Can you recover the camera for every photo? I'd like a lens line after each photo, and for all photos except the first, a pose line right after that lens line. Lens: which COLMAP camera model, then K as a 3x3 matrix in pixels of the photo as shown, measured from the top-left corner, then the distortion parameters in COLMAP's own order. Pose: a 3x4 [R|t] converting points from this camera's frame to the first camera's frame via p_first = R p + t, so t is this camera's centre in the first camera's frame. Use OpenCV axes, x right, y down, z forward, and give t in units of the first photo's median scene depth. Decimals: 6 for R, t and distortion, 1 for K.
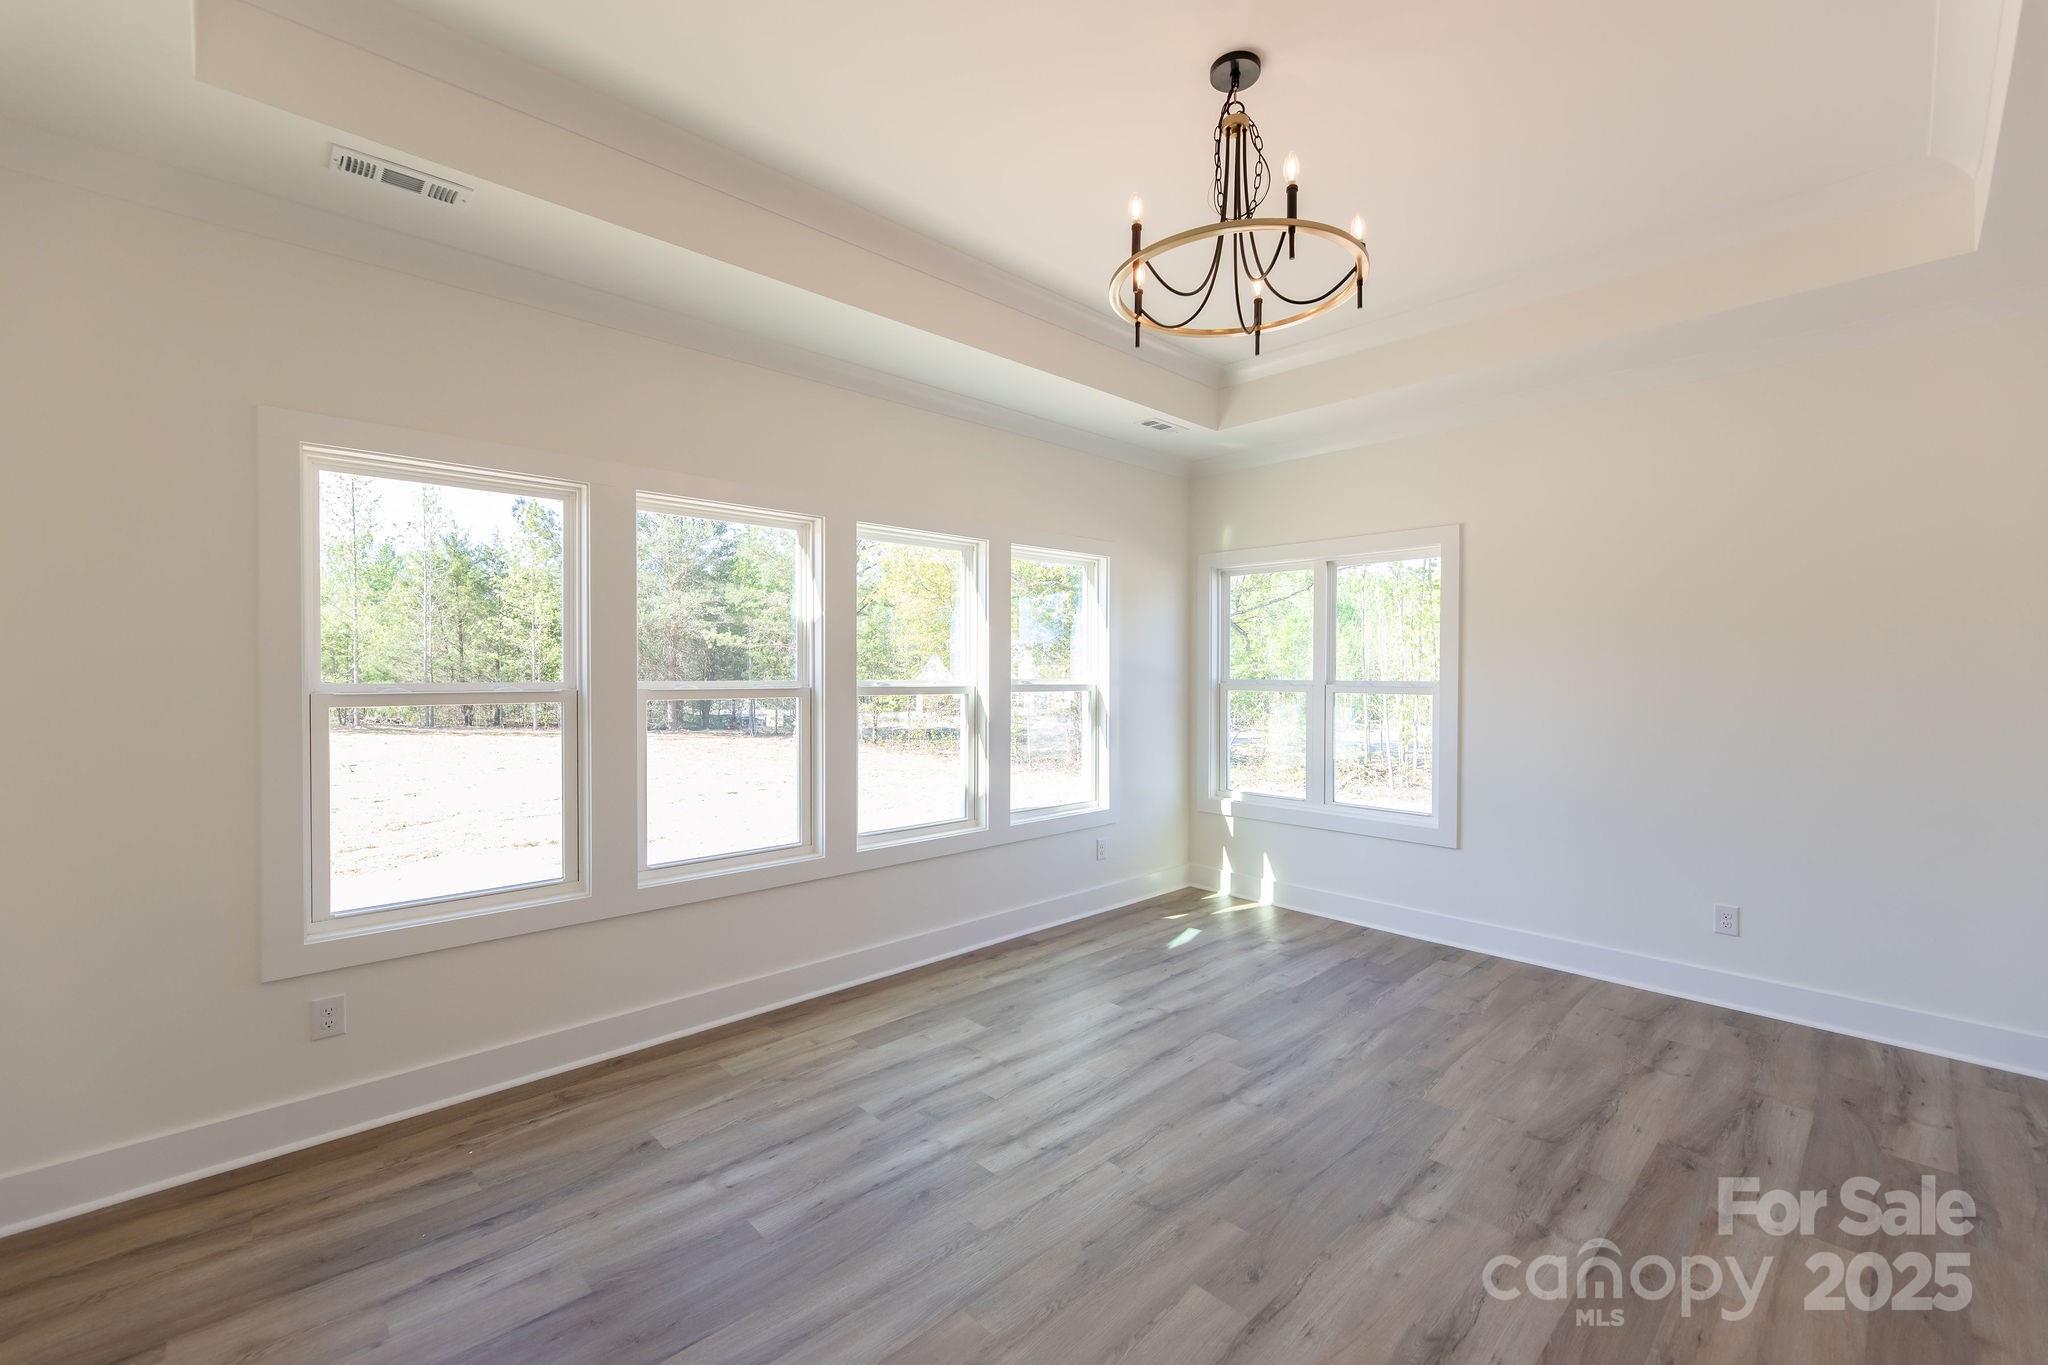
lens RADIAL K [[843.2, 0, 1037.1], [0, 843.2, 672.1], [0, 0, 1]] dist [0.003355, -0.000193]
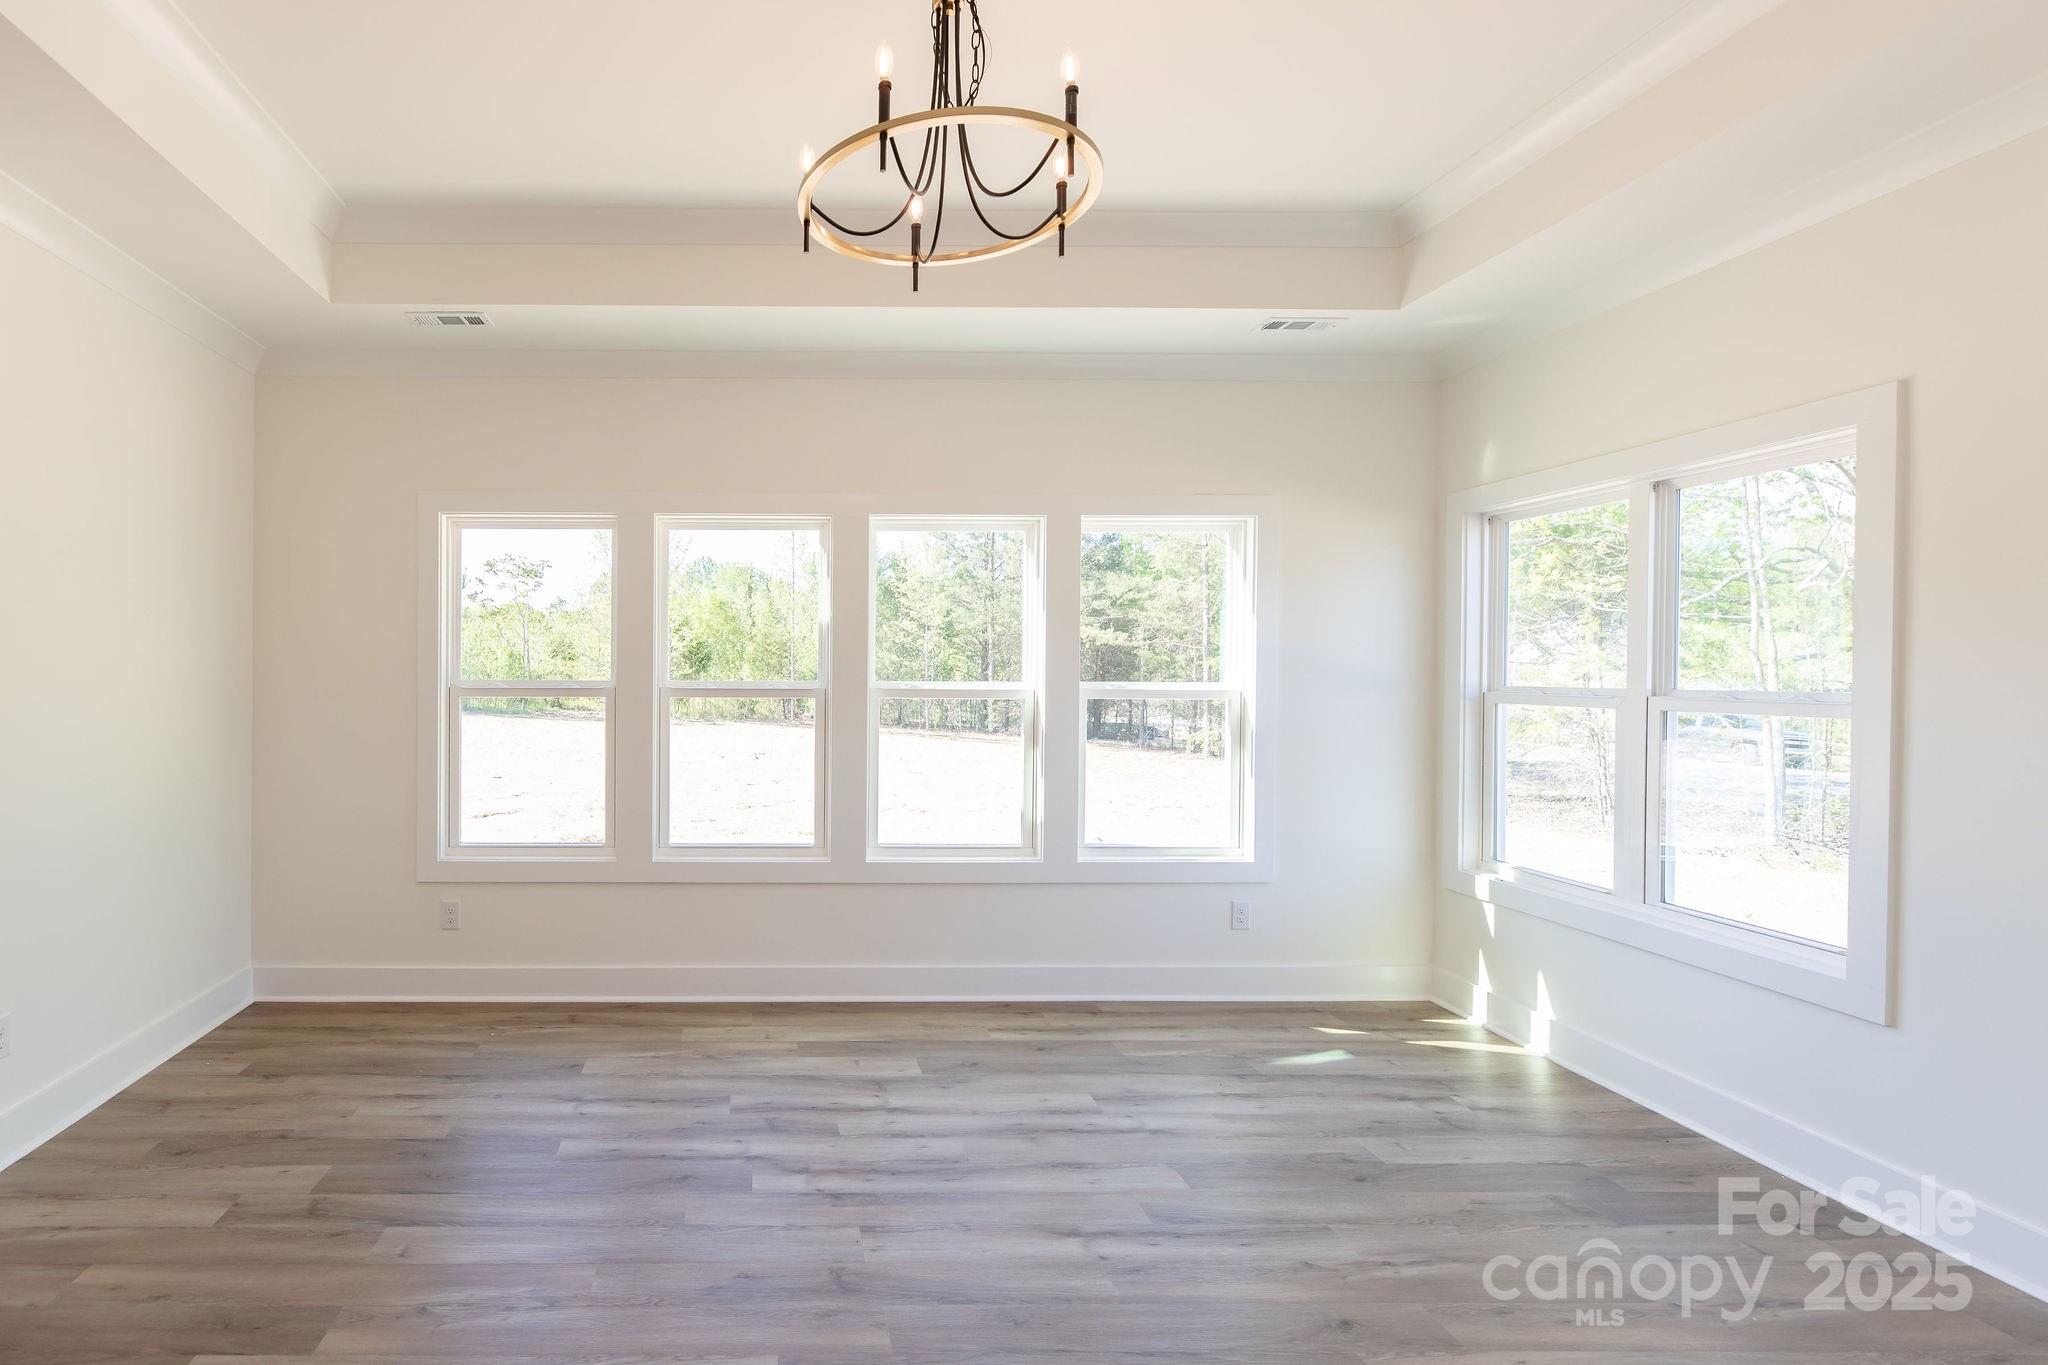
lens RADIAL K [[1124.6, 0, 1024.0], [0, 1124.6, 670.4], [0, 0, 1]] dist [0.004627, 0.000075]
pose [[0.718200, -0.000385, -0.695837, 0.742880], [-0.002678, 0.999991, -0.003317, 0.000708], [0.695831, 0.004246, 0.718193, 0.197019]]
